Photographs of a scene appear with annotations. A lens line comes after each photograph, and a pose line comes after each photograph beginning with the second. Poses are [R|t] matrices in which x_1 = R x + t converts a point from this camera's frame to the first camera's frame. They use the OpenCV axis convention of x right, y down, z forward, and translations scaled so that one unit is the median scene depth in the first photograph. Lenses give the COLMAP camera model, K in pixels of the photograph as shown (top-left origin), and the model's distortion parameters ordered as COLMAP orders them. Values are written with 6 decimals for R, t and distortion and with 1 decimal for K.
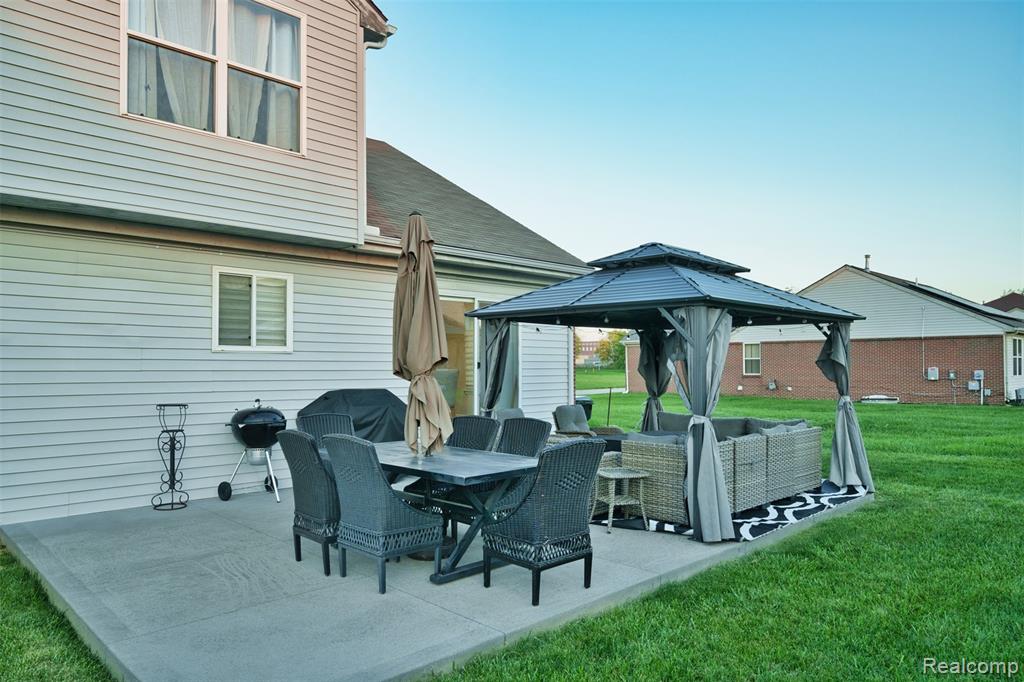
lens RADIAL K [[692.9, 0, 512.0], [0, 692.9, 341.0], [0, 0, 1]] dist [0.006325, 0.002019]
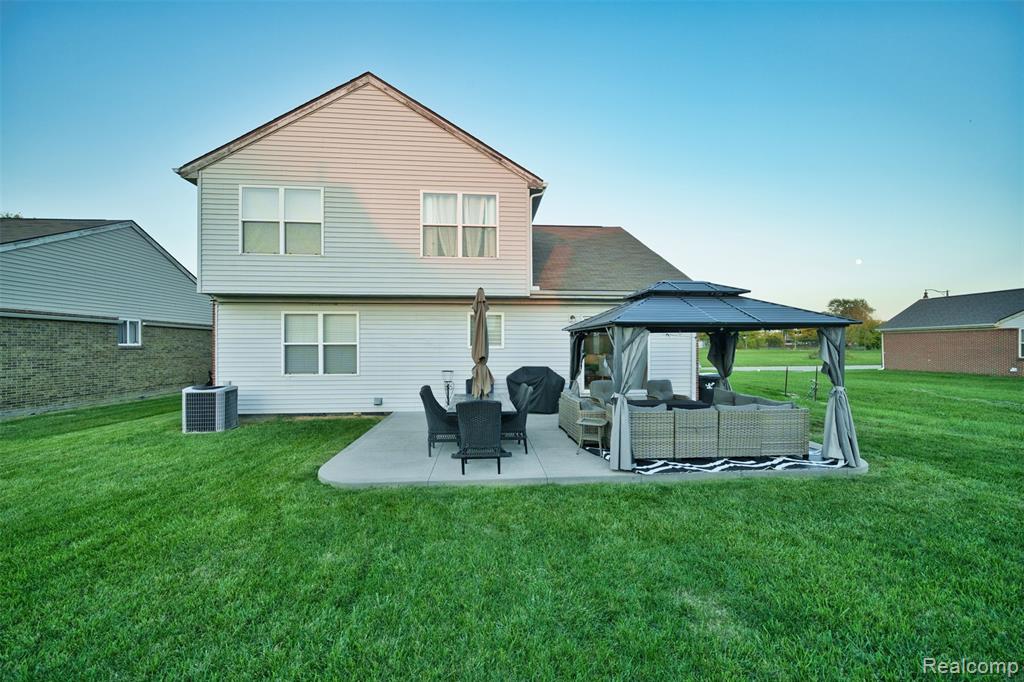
lens RADIAL K [[380.4, 0, 512.0], [0, 380.4, 341.0], [0, 0, 1]] dist [-0.000742, -0.000022]
pose [[0.765096, -0.006314, -0.643885, 0.499810], [0.022494, 0.999604, 0.016926, -0.028132], [0.643523, -0.027434, 0.764935, 0.110990]]
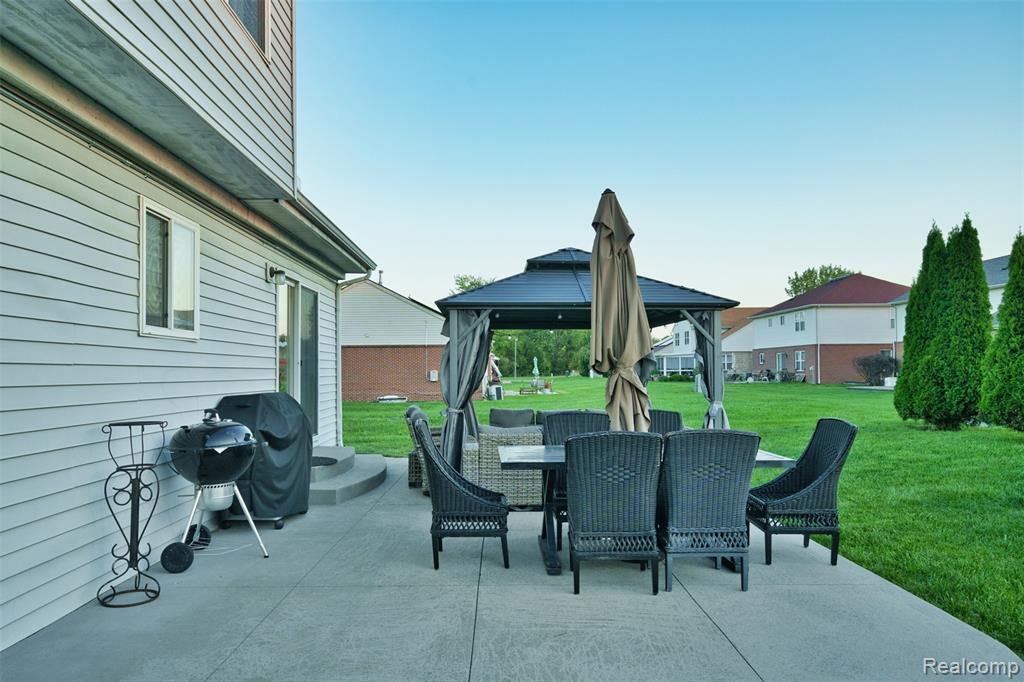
lens RADIAL K [[692.9, 0, 512.0], [0, 692.9, 341.0], [0, 0, 1]] dist [0.006325, 0.002019]
pose [[0.679830, 0.028423, 0.732818, -0.638084], [-0.021452, 0.999592, -0.018868, 0.024273], [-0.733056, -0.002894, 0.680163, 0.331831]]
